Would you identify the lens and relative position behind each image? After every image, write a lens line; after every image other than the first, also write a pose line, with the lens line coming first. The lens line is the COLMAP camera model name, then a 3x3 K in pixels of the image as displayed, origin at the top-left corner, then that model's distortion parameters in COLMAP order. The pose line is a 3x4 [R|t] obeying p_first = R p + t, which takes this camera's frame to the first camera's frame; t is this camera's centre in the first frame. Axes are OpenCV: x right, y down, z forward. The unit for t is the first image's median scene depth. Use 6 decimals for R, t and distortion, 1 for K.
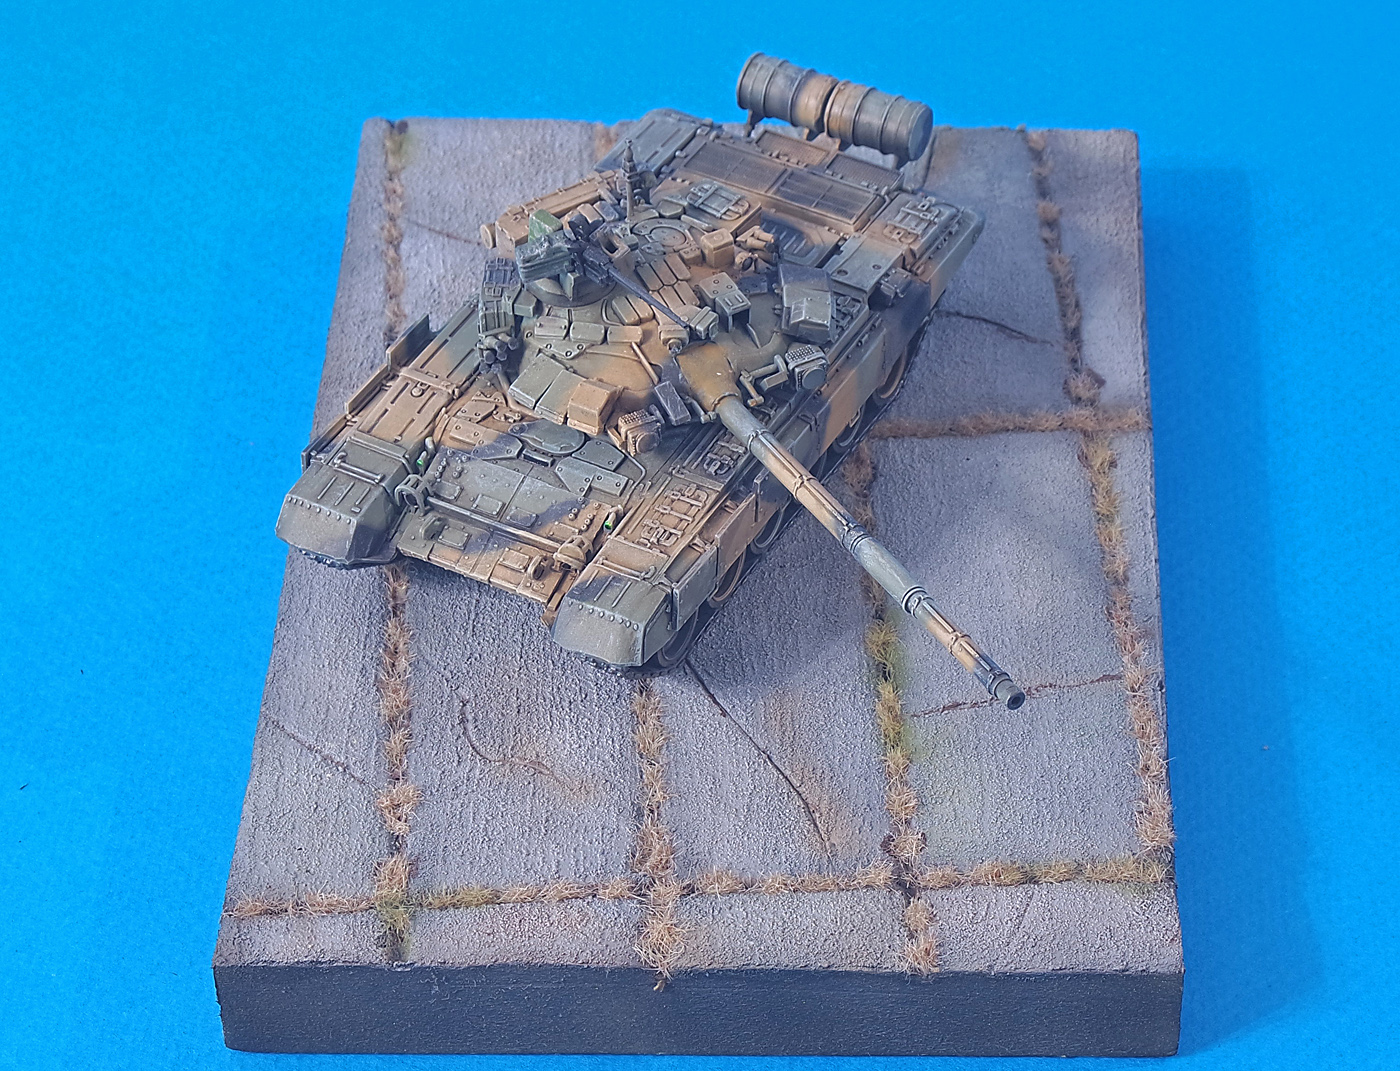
lens RADIAL K [[4014.5, 0, 700.0], [0, 4014.5, 535.5], [0, 0, 1]] dist [0.132949, 0.252626]
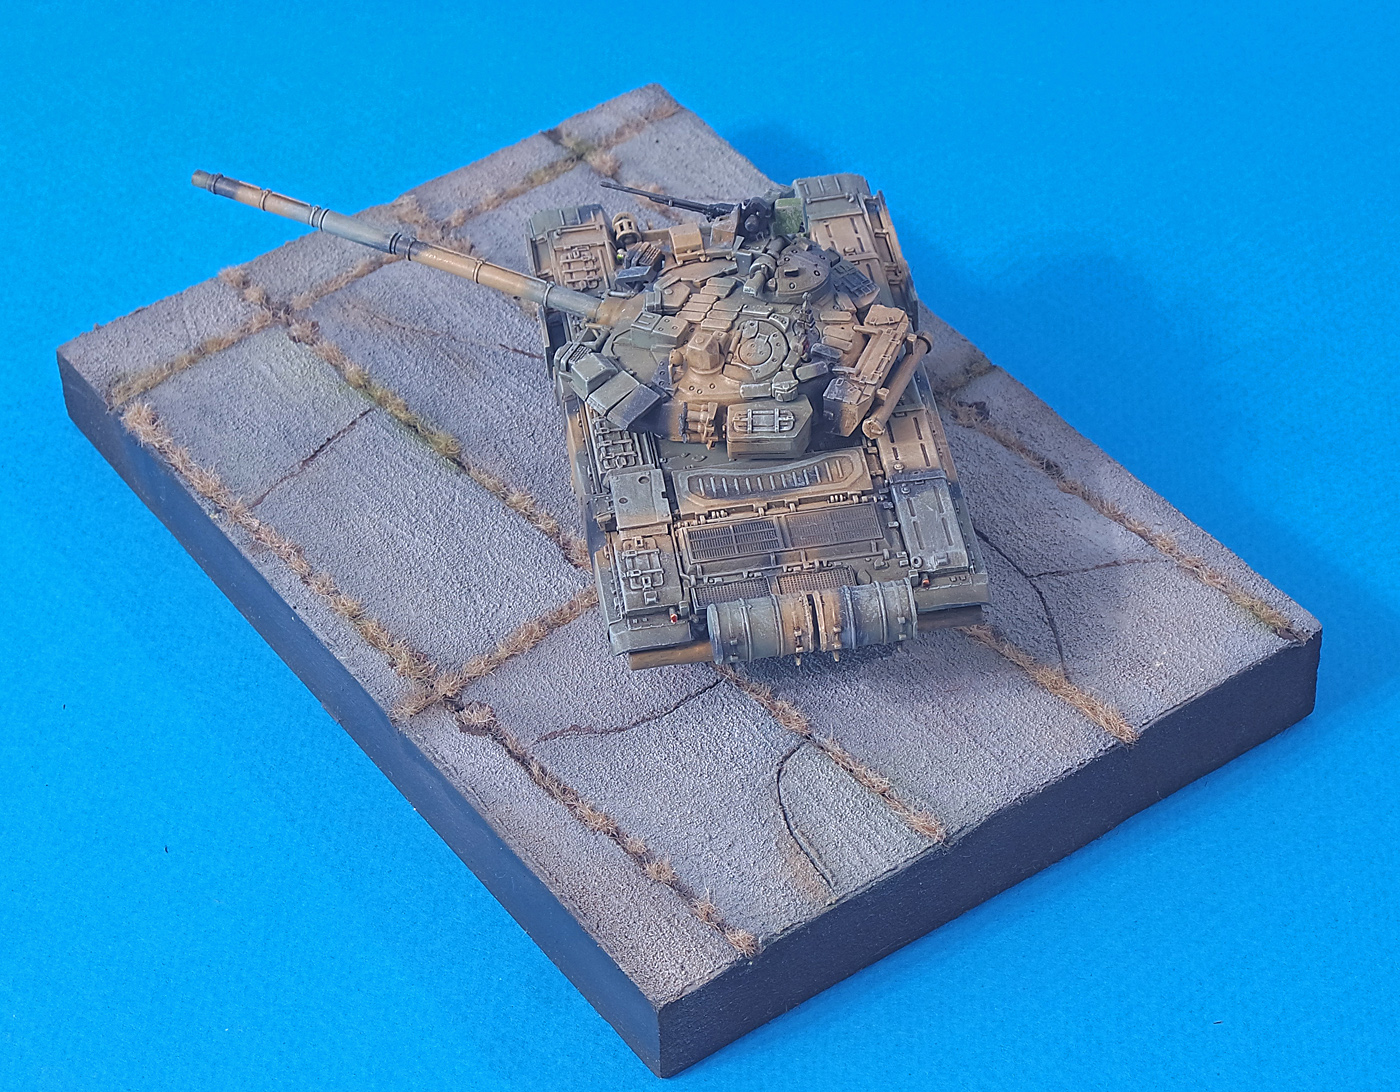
lens RADIAL K [[3654.5, 0, 700.0], [0, 3654.5, 546.0], [0, 0, 1]] dist [0.002351, 0.053457]
pose [[-0.789030, 0.447887, -0.420510, 0.455458], [-0.377876, 0.185874, 0.907007, -0.982124], [0.484399, 0.874556, 0.022586, 1.051926]]
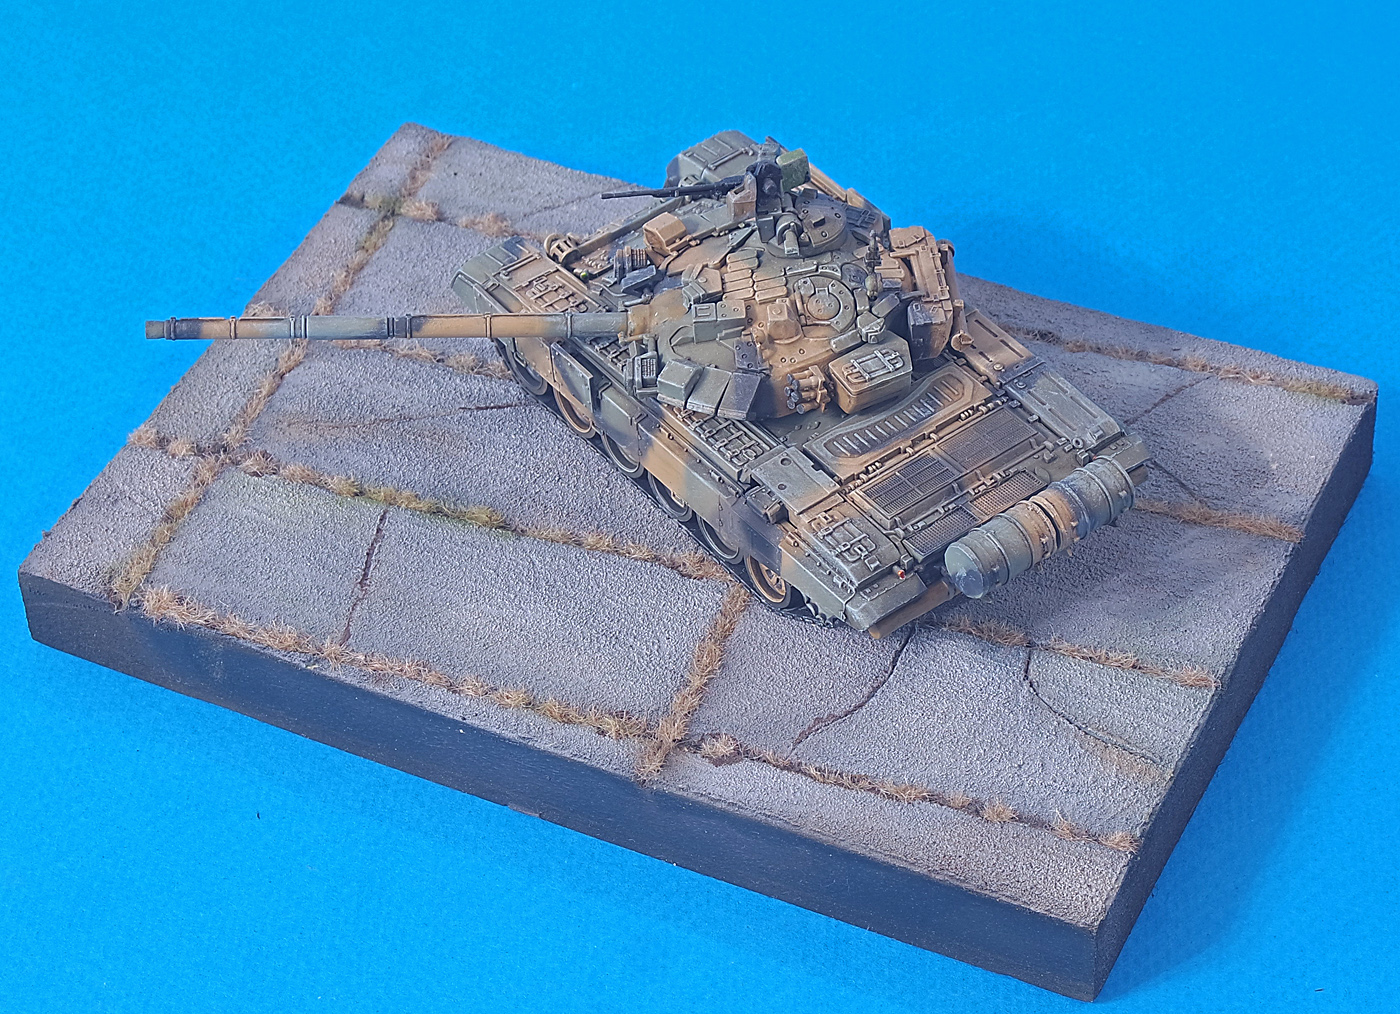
lens RADIAL K [[3673.7, 0, 807.4], [0, 3673.7, 508.2], [0, 0, 1]] dist [0.028388, 0.480247]
pose [[-0.380452, 0.651802, -0.656057, 0.695156], [-0.595411, 0.370177, 0.713060, -0.776369], [0.707631, 0.661909, 0.247255, 0.818035]]
